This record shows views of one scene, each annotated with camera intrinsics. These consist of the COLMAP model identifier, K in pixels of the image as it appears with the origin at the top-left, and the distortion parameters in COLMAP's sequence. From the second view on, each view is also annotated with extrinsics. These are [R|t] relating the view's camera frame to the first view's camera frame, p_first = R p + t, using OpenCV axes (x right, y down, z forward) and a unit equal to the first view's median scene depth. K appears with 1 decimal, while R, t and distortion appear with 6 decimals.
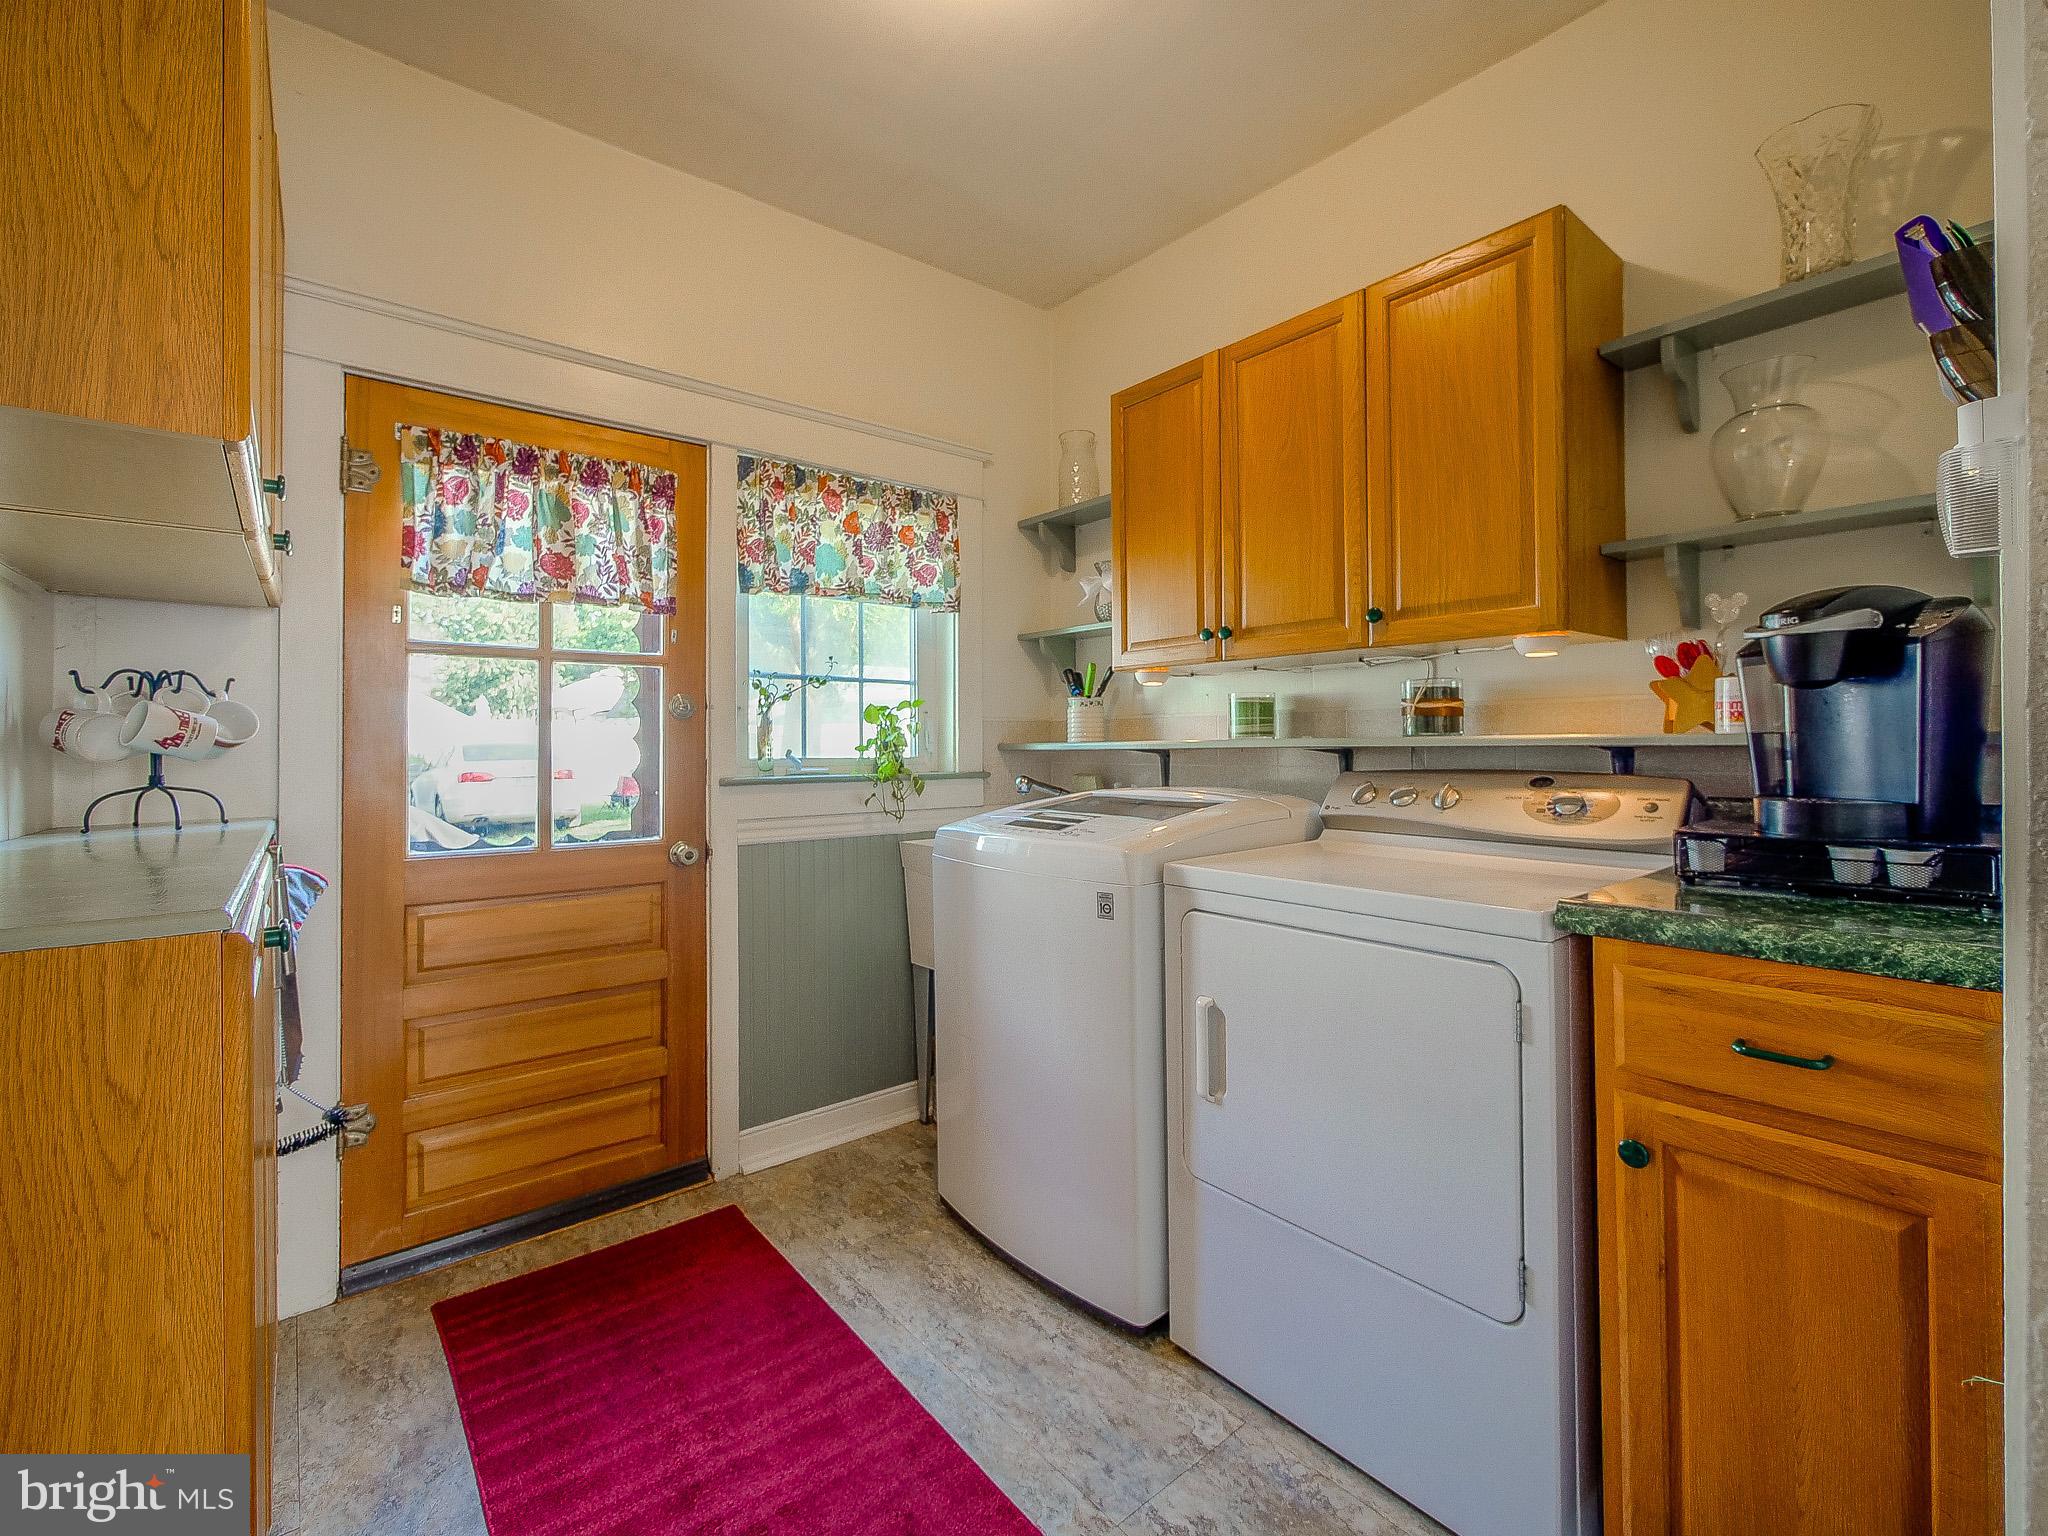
lens RADIAL K [[893.6, 0, 1034.6], [0, 893.6, 744.2], [0, 0, 1]] dist [-0.011755, -0.000215]
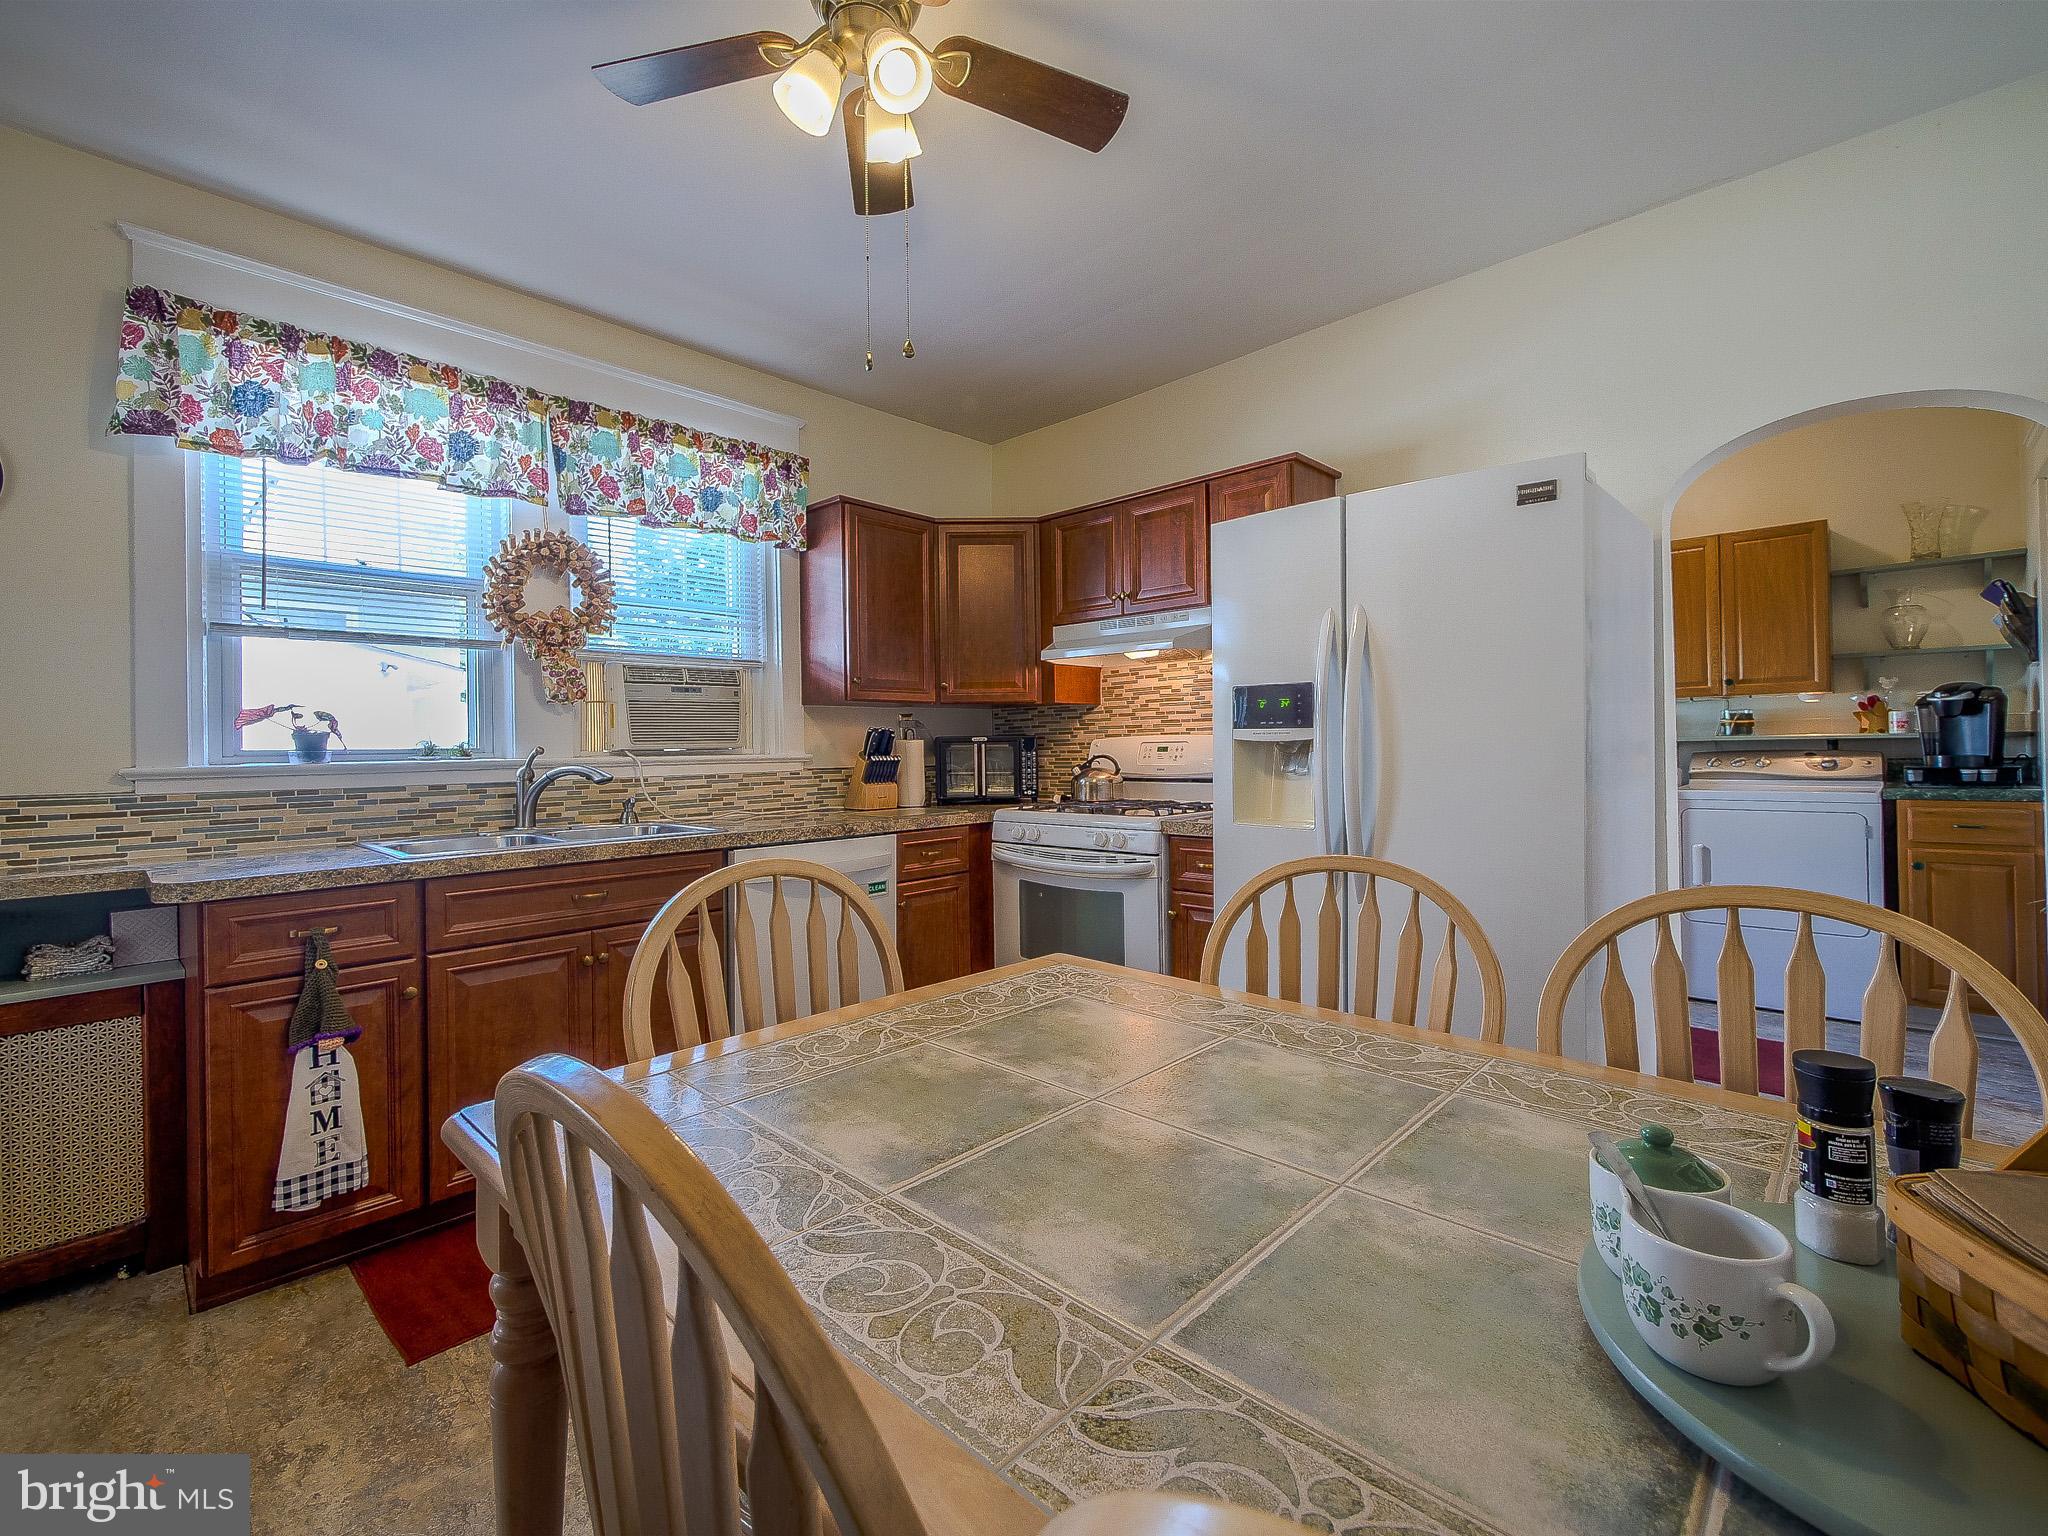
lens RADIAL K [[893.6, 0, 1034.6], [0, 893.6, 744.2], [0, 0, 1]] dist [-0.011755, -0.000215]
pose [[0.993199, -0.006143, 0.116270, -0.313598], [0.006943, 0.999955, -0.006471, 0.002873], [-0.116225, 0.007234, 0.993197, -0.196713]]
